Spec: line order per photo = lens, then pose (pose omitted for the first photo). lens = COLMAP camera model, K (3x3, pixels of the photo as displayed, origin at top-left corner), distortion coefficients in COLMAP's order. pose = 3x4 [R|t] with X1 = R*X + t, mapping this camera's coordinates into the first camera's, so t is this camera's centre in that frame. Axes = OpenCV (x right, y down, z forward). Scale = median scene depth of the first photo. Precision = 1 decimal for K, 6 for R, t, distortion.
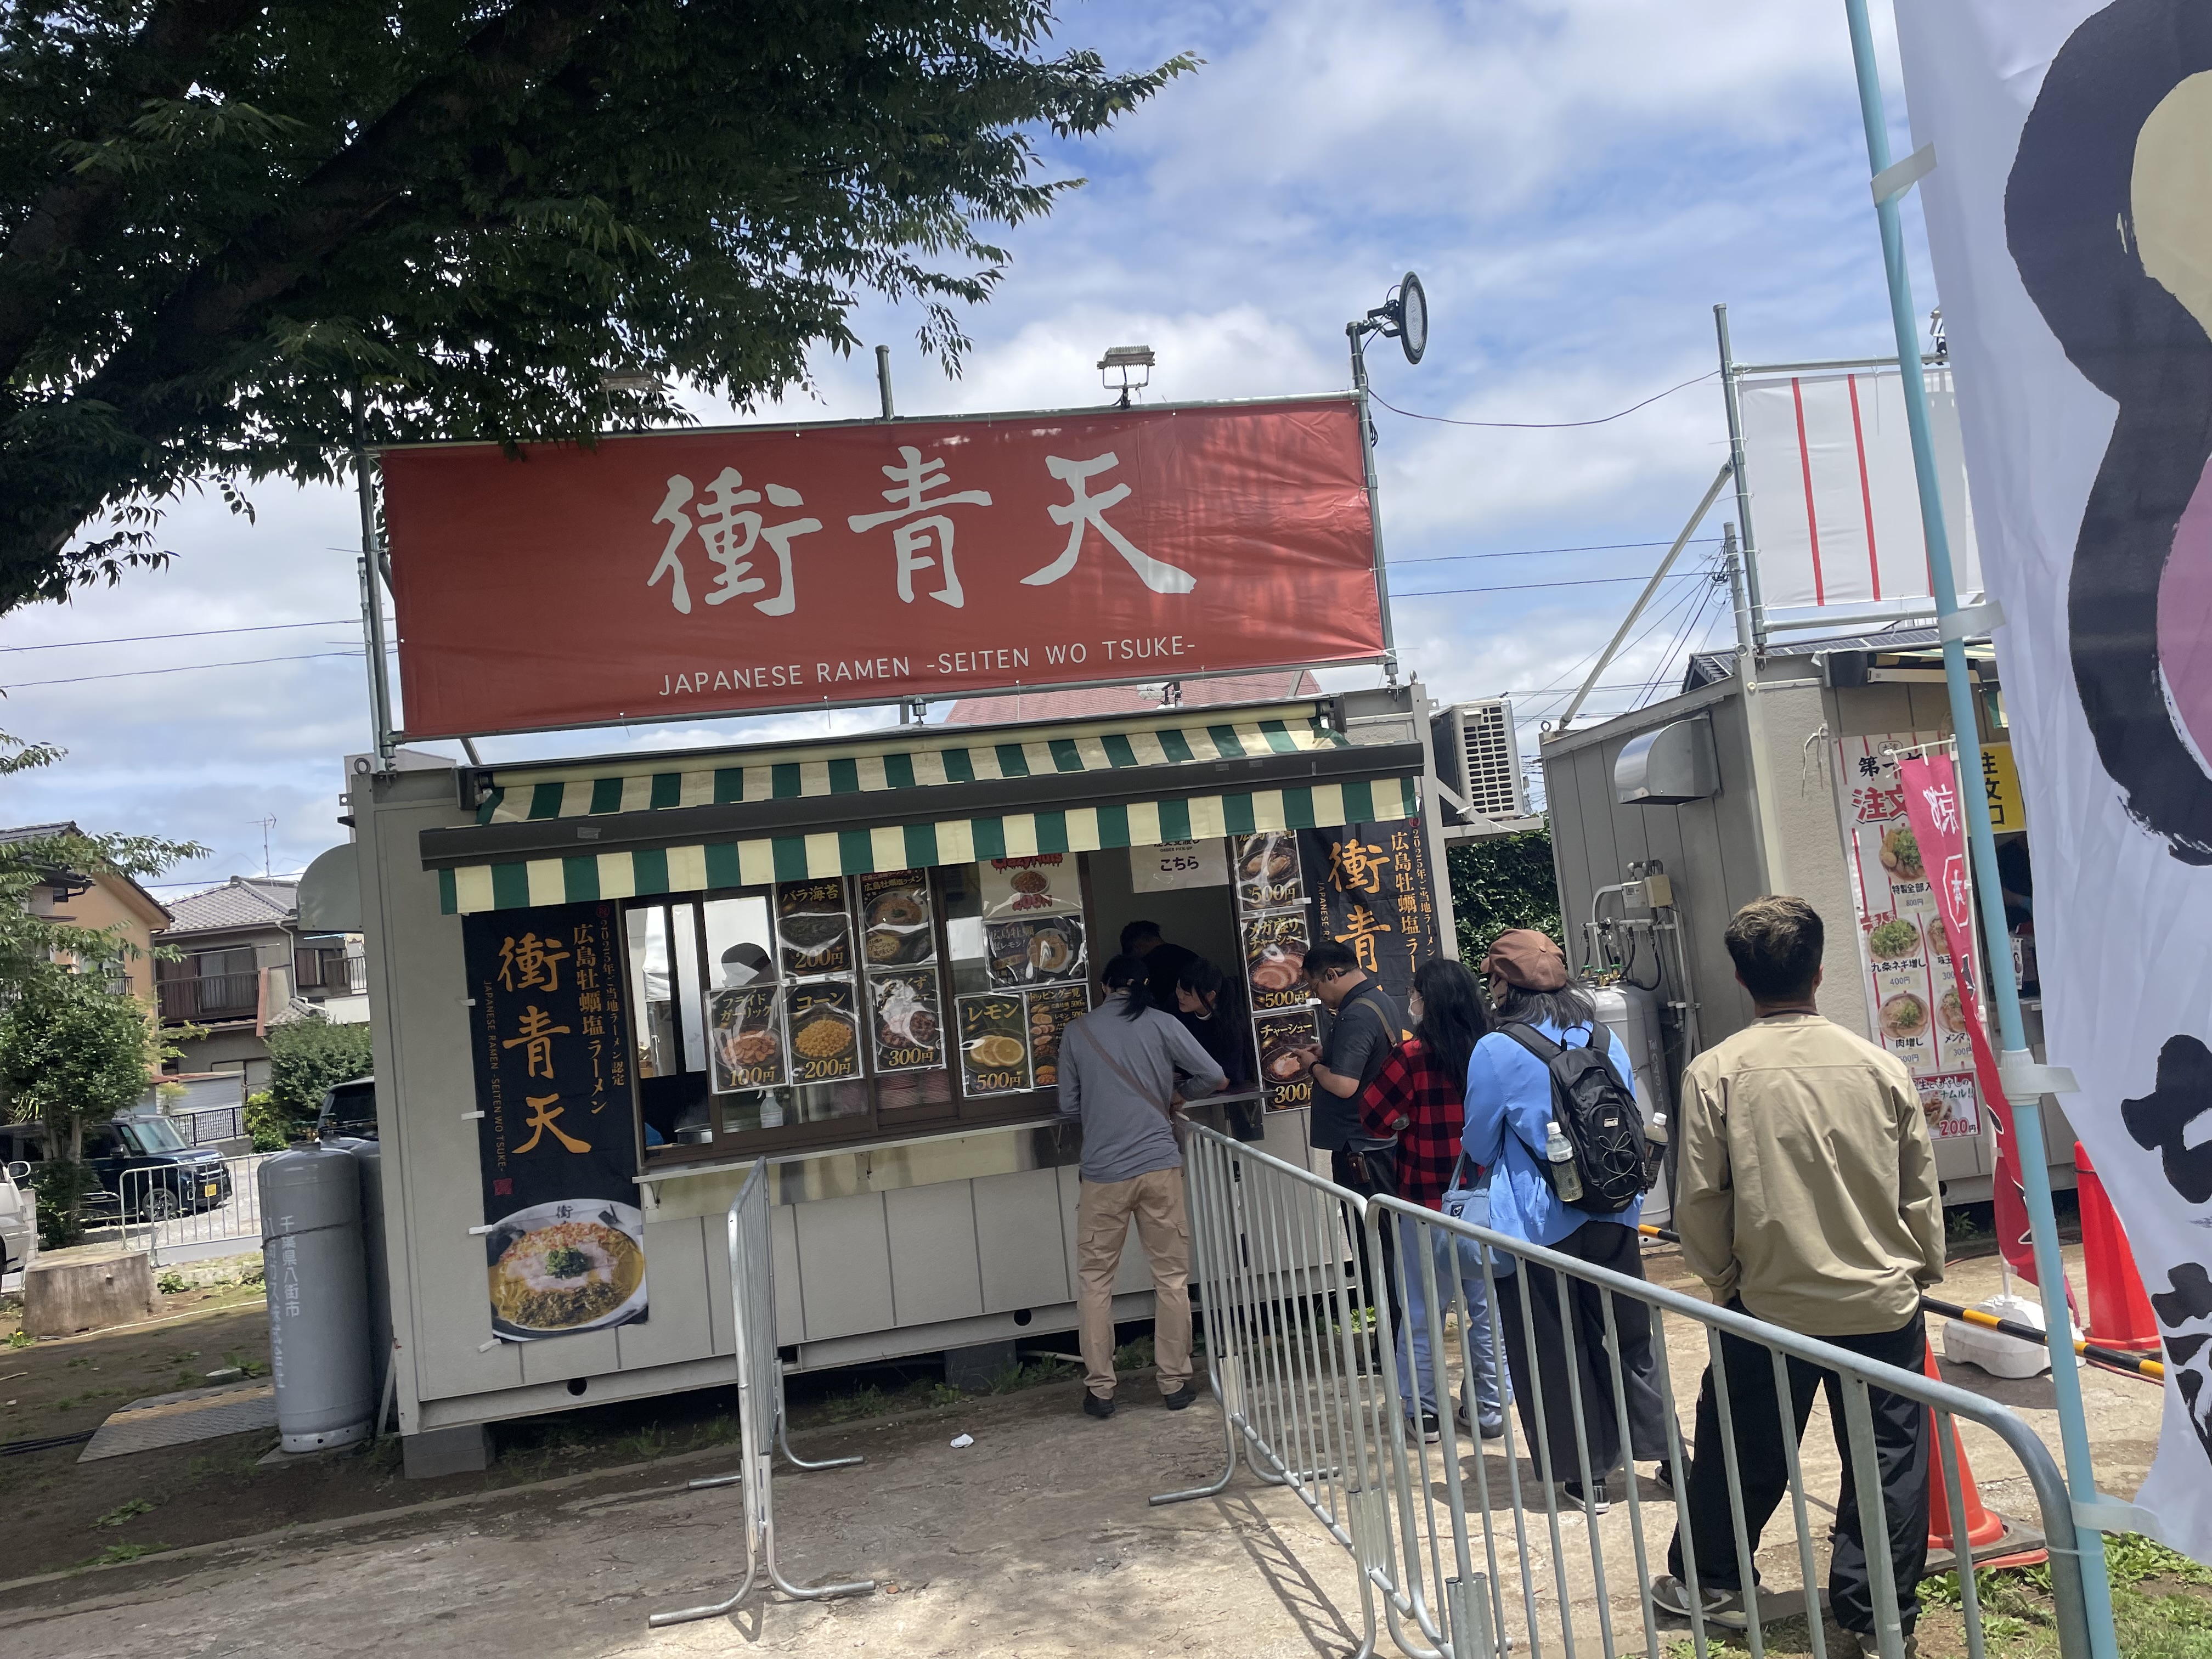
lens RADIAL K [[1679.7, 0, 1105.7], [0, 1679.7, 860.3], [0, 0, 1]] dist [0.055314, -0.001594]
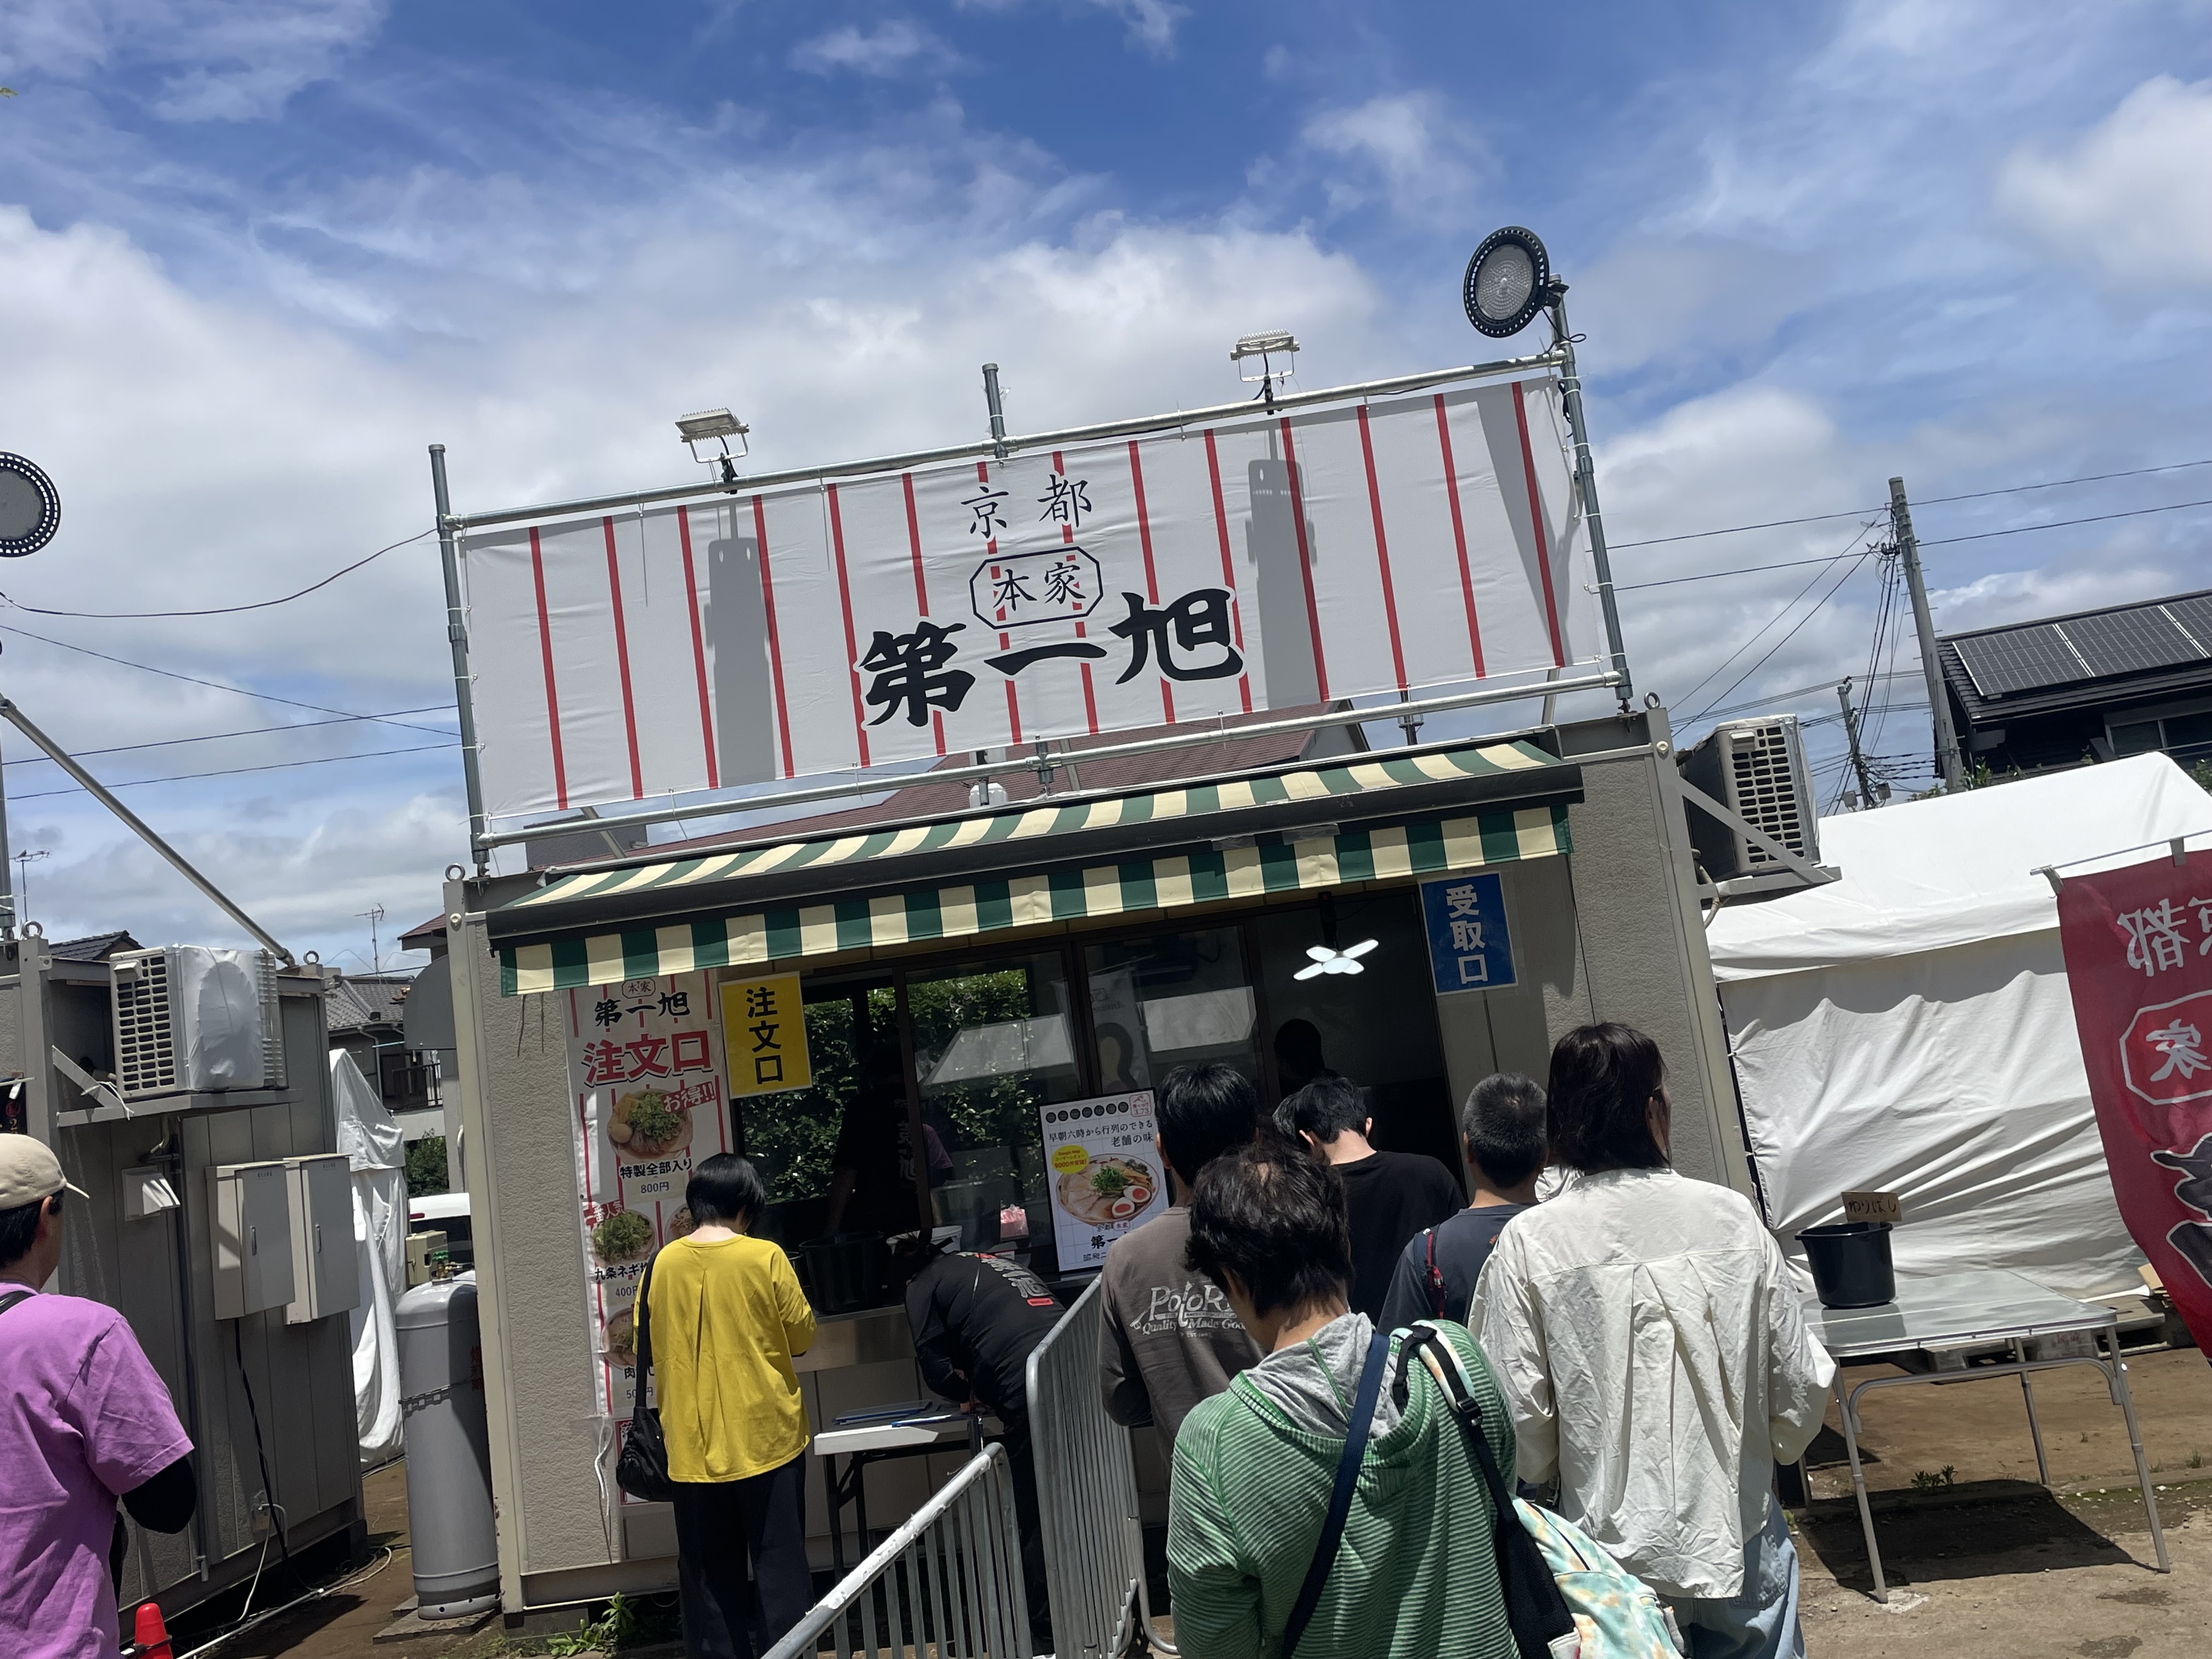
lens RADIAL K [[1979.4, 0, 1106.0], [0, 1979.4, 829.5], [0, 0, 1]] dist [-0.003742, -0.000378]
pose [[0.982979, -0.049133, -0.177027, 0.843913], [0.040983, 0.997938, -0.049407, -0.085319], [0.179089, 0.041311, 0.982965, 0.138754]]
